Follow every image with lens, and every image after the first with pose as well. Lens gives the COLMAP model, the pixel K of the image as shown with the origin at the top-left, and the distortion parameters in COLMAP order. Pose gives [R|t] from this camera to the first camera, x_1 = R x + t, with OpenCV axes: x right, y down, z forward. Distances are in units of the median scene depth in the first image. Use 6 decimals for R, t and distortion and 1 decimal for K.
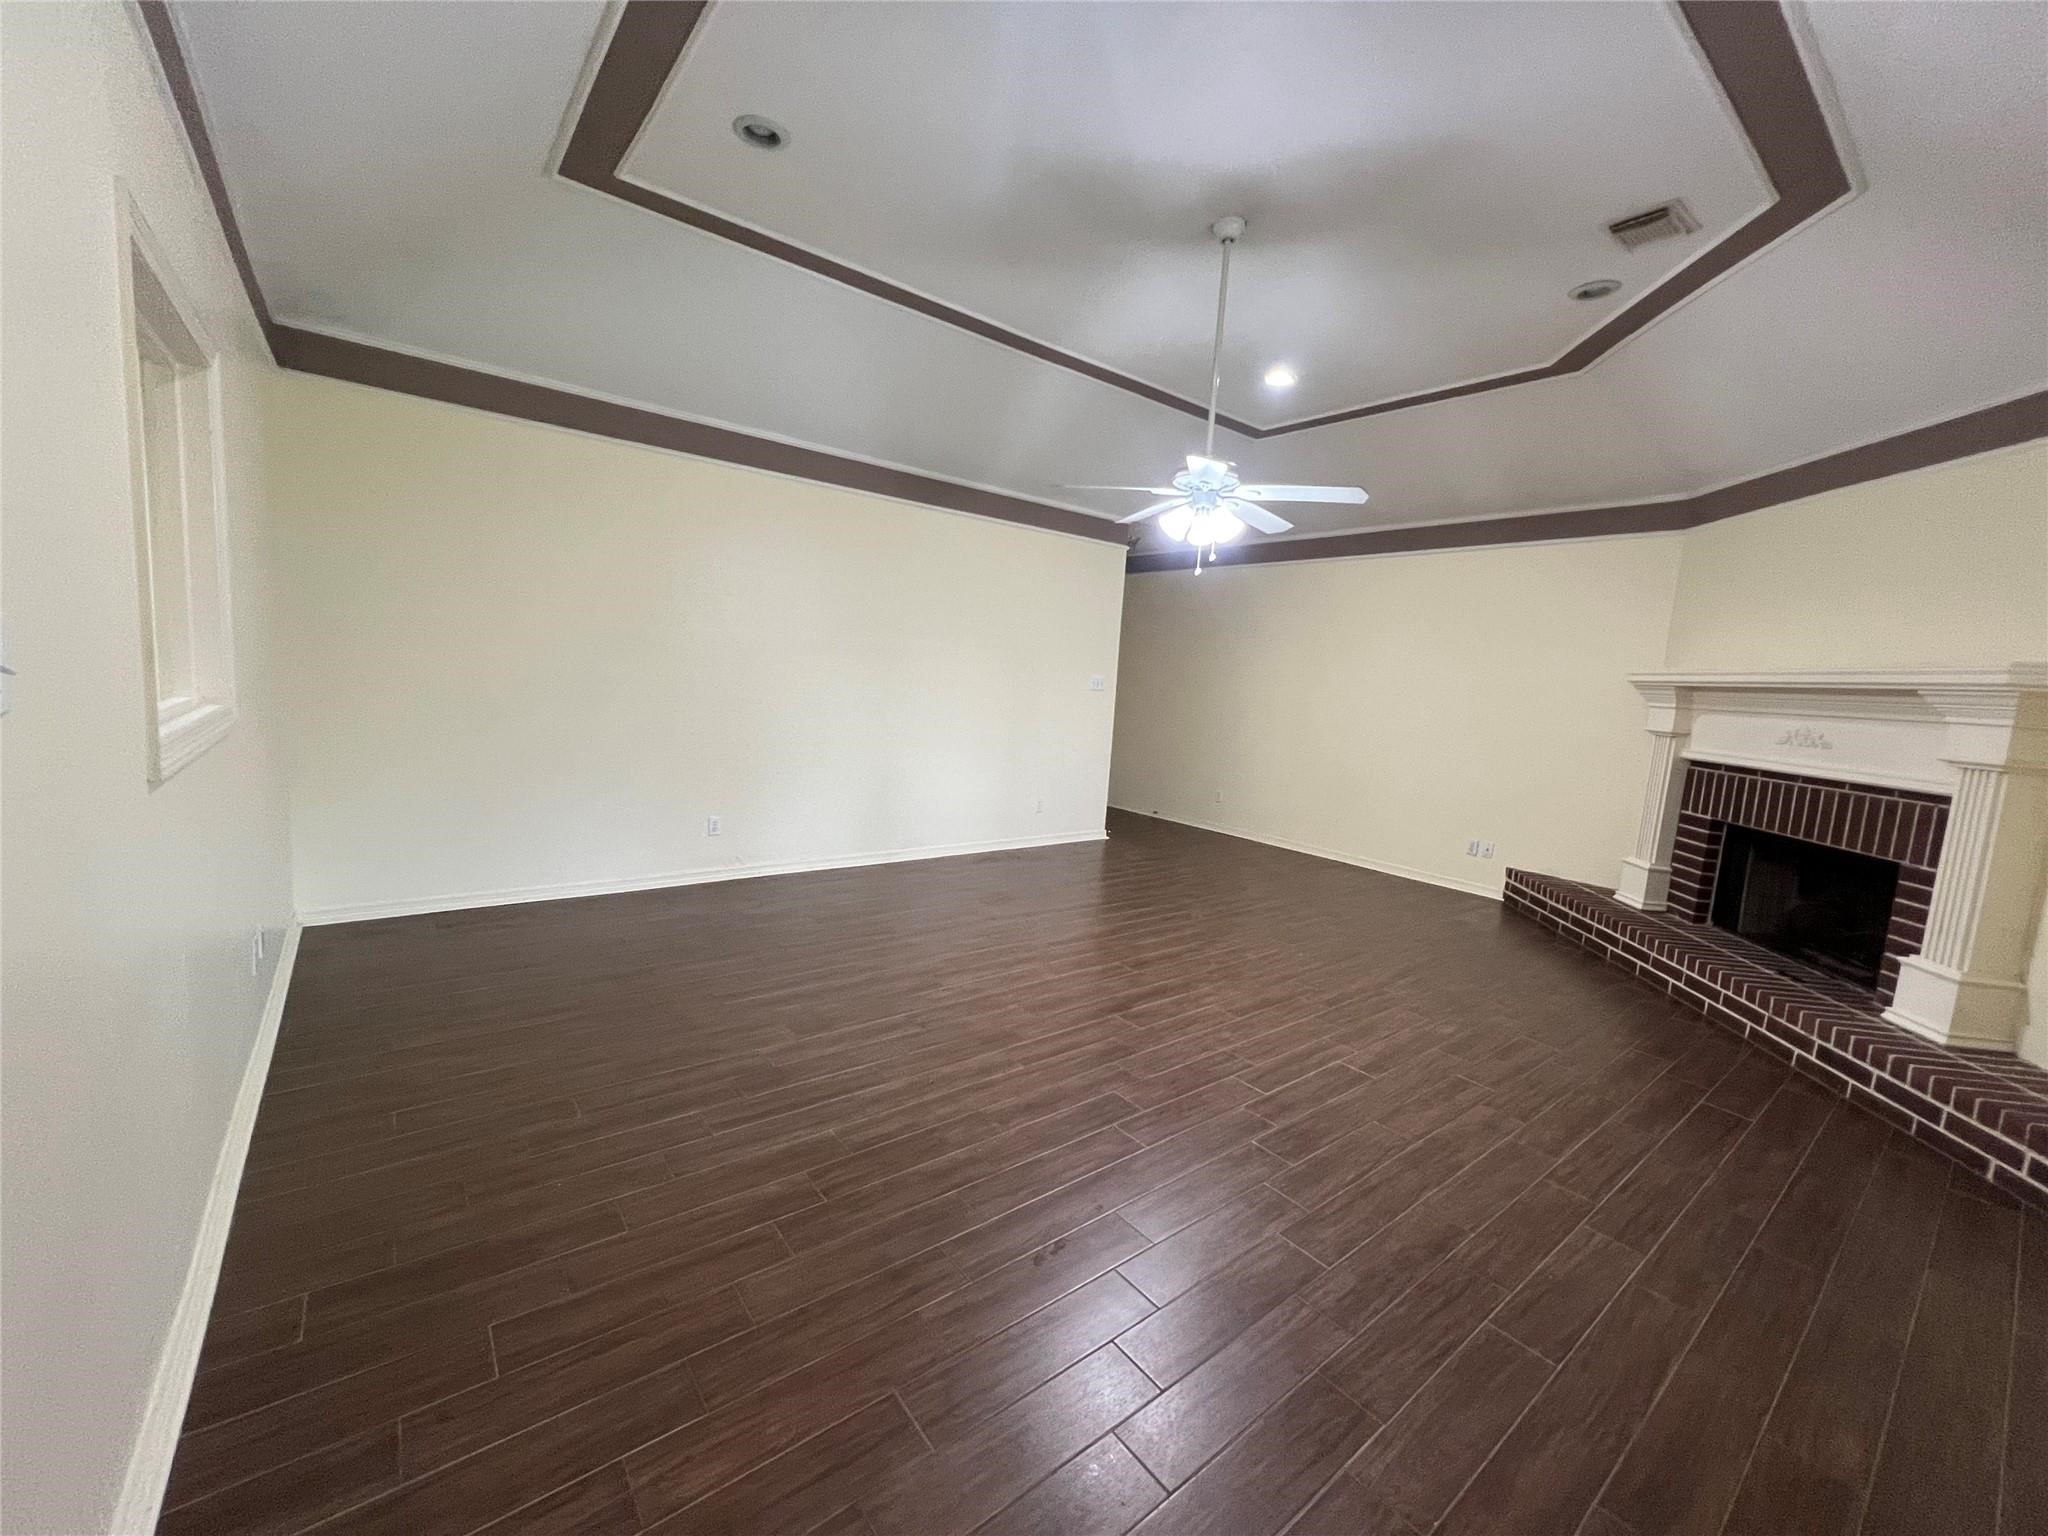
lens RADIAL K [[817.0, 0, 1025.1], [0, 817.0, 773.7], [0, 0, 1]] dist [0.010782, 0.000212]
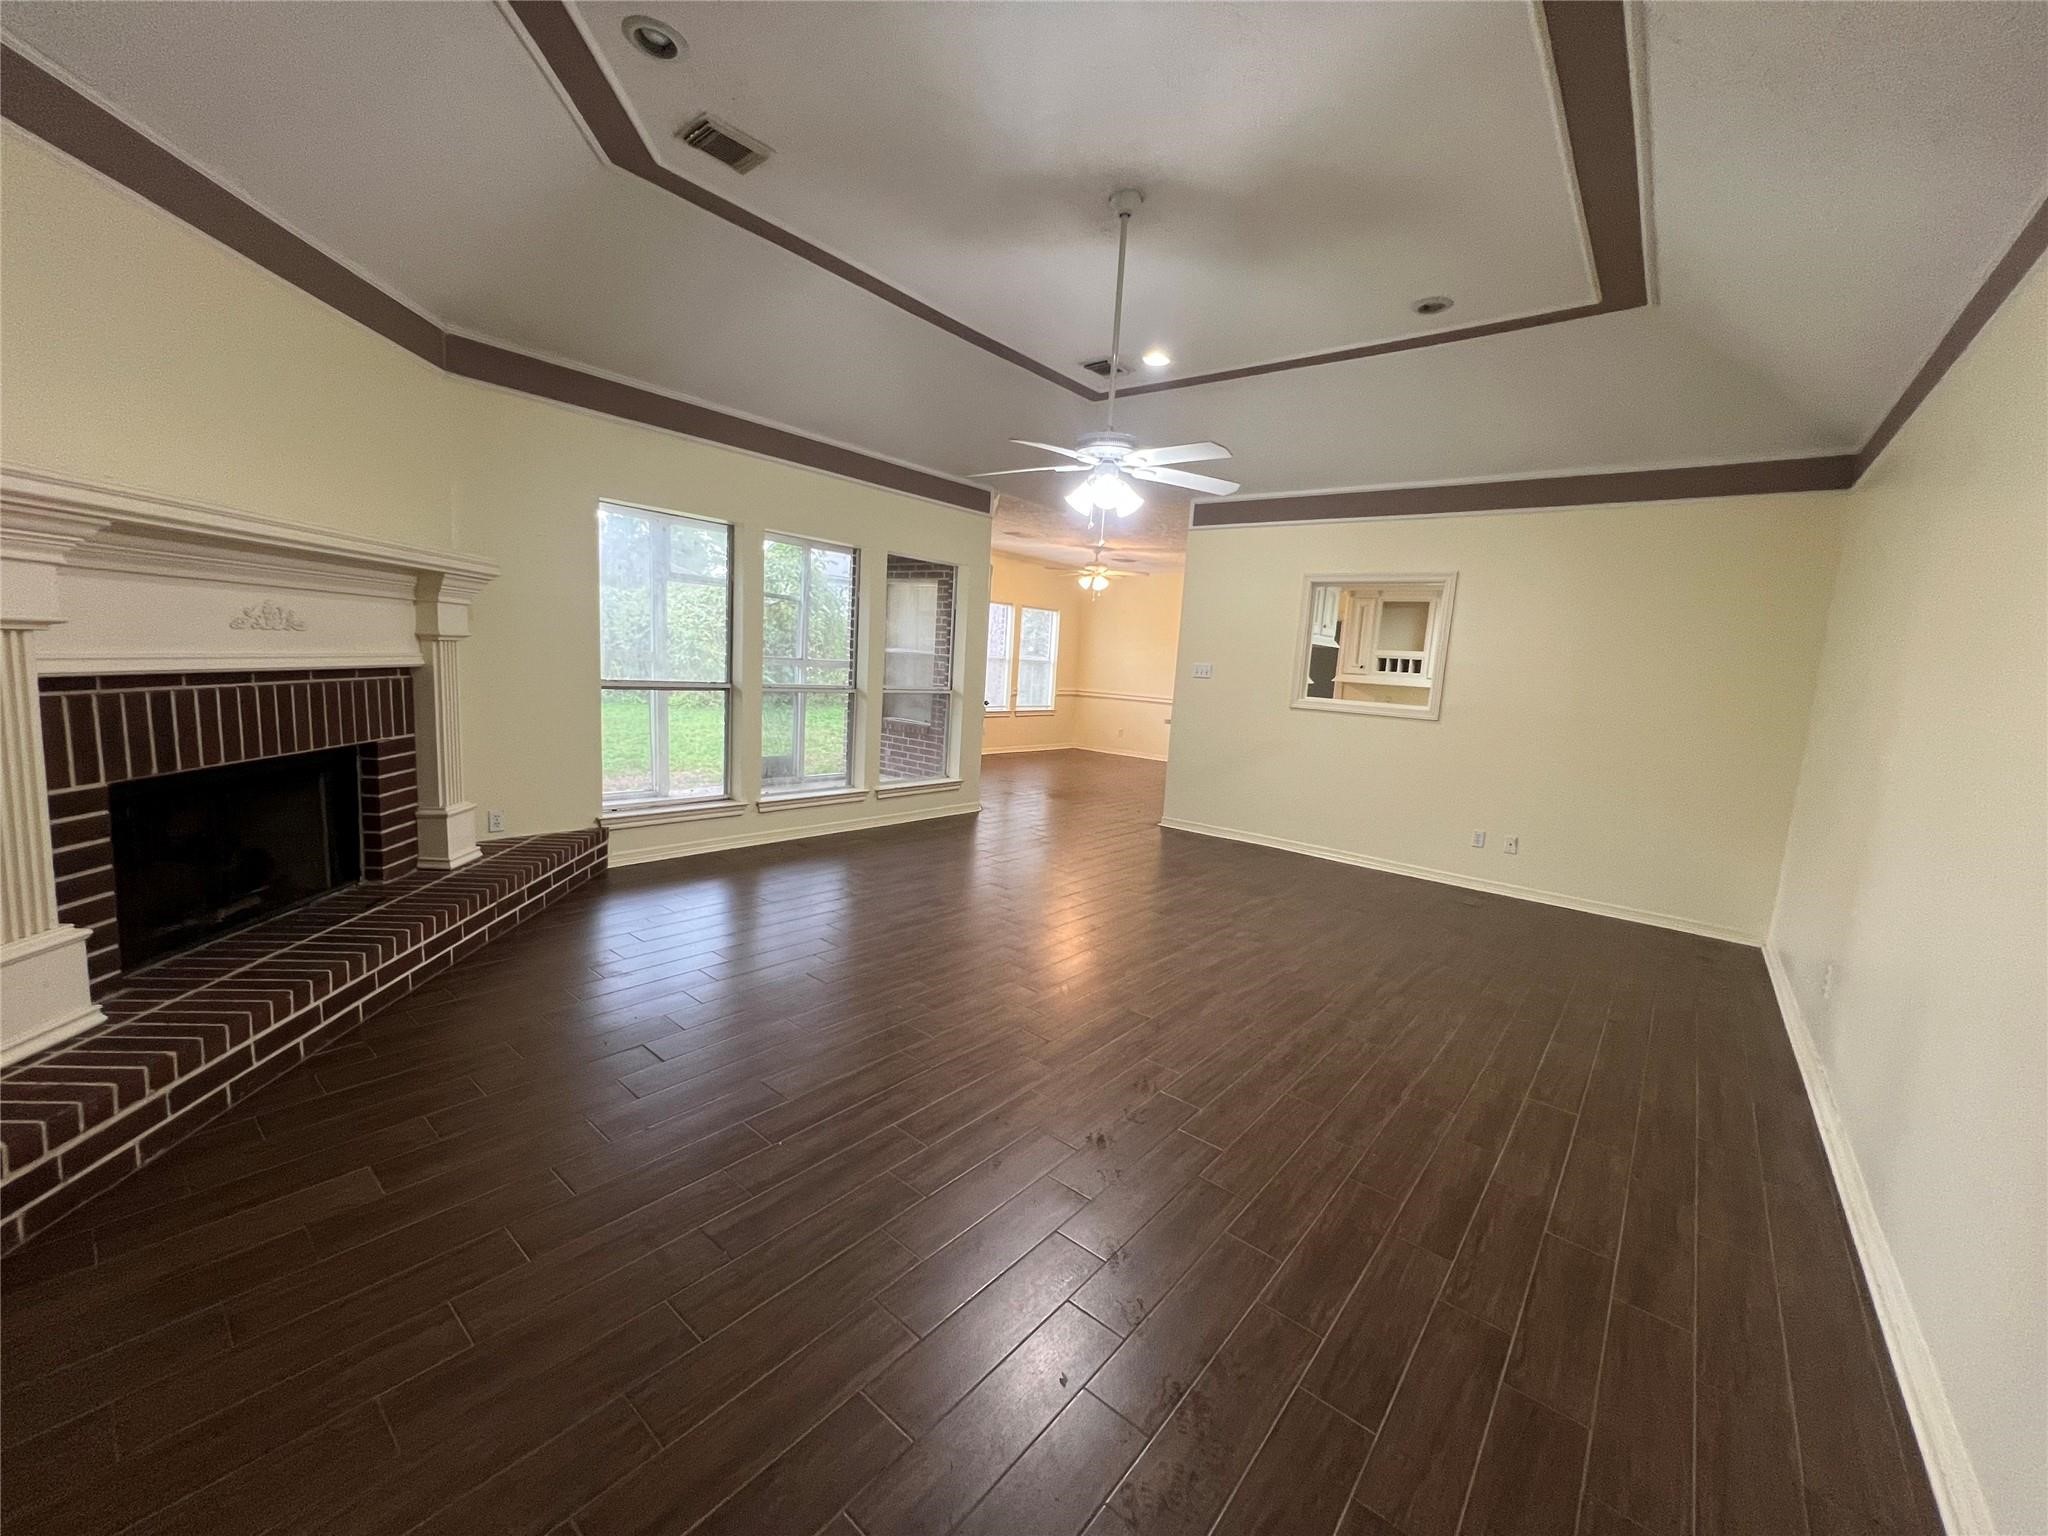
lens RADIAL K [[817.0, 0, 1024.8], [0, 817.0, 764.5], [0, 0, 1]] dist [0.010782, 0.000212]
pose [[-0.971595, -0.091283, -0.218334, 0.451933], [-0.143827, 0.960436, 0.238488, -0.182131], [0.187926, 0.263116, -0.946284, 1.803057]]
